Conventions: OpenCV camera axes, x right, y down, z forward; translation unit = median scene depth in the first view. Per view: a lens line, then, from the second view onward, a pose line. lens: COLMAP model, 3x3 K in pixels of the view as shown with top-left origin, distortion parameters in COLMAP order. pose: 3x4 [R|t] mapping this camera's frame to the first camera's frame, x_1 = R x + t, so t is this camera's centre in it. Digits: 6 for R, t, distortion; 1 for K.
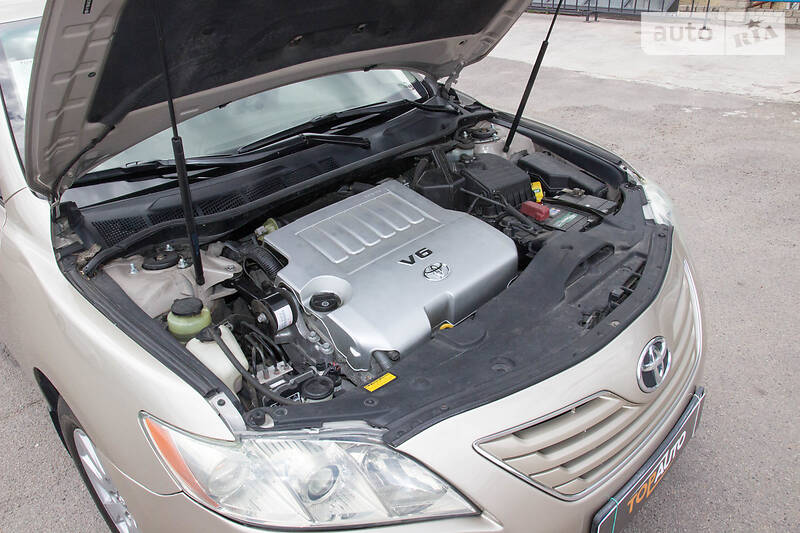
lens RADIAL K [[624.9, 0, 382.4], [0, 624.9, 267.9], [0, 0, 1]] dist [-0.143312, 0.097595]
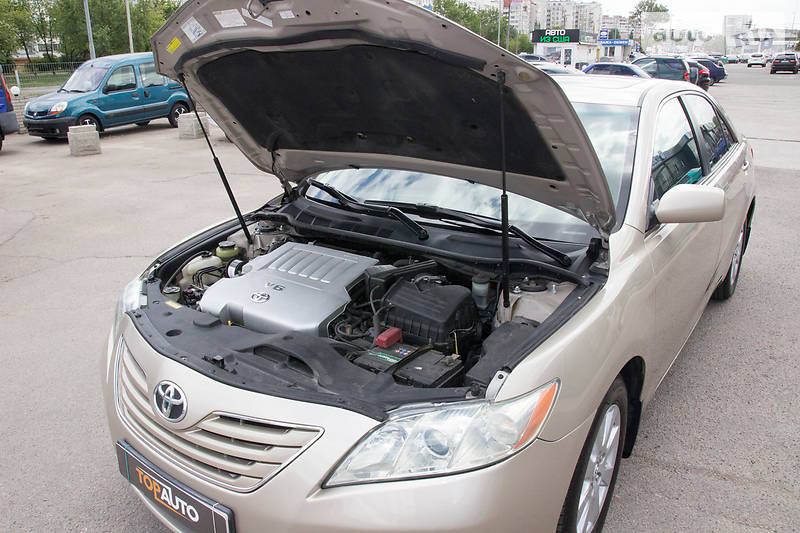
lens RADIAL K [[624.9, 0, 382.4], [0, 624.9, 267.9], [0, 0, 1]] dist [-0.143312, 0.097595]
pose [[0.136166, 0.370656, -0.918734, 1.221564], [-0.467130, 0.841829, 0.270395, -0.491048], [0.873641, 0.392350, 0.287773, 0.696417]]
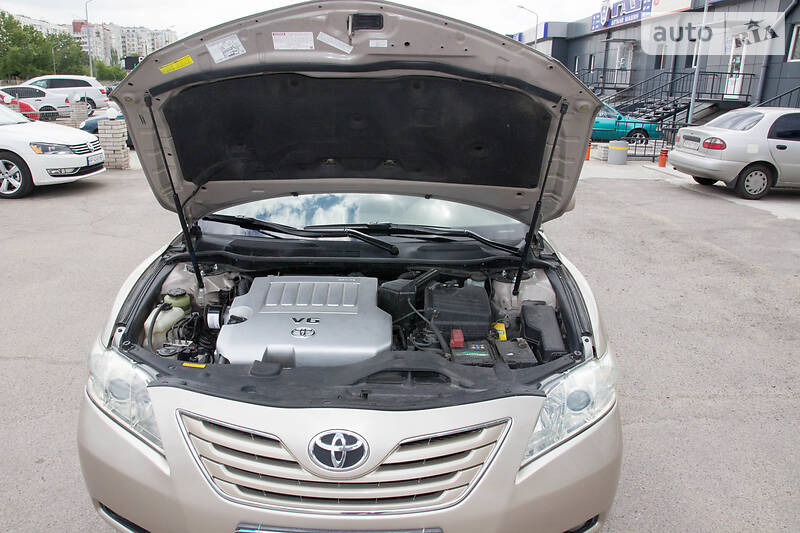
lens RADIAL K [[624.9, 0, 382.4], [0, 624.9, 267.9], [0, 0, 1]] dist [-0.143312, 0.097595]
pose [[0.700904, 0.267136, -0.661341, 0.925614], [-0.390805, 0.919479, -0.042778, -0.116545], [0.596662, 0.288438, 0.748864, 0.037977]]
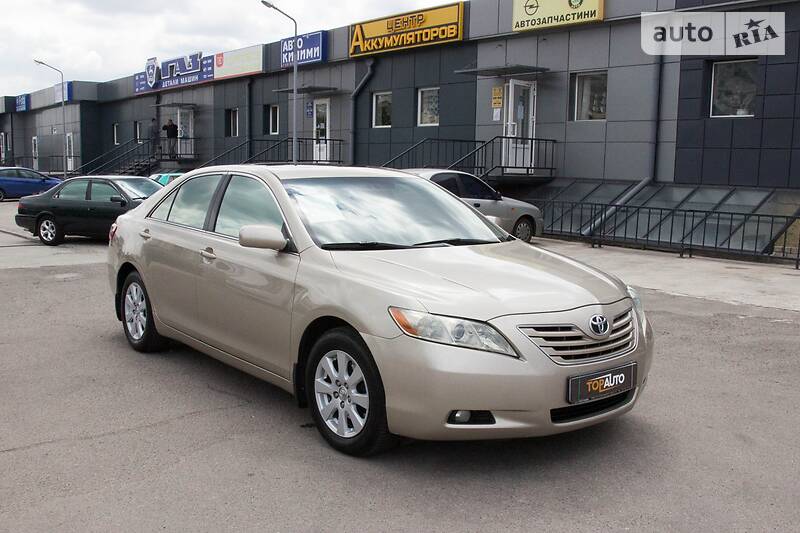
lens RADIAL K [[825.4, 0, 385.9], [0, 825.4, 267.9], [0, 0, 1]] dist [-0.101405, -0.000063]
pose [[0.992004, 0.074996, -0.101511, -0.035563], [-0.107113, 0.925661, -0.362874, 0.890439], [0.066751, 0.370846, 0.926292, -1.523192]]
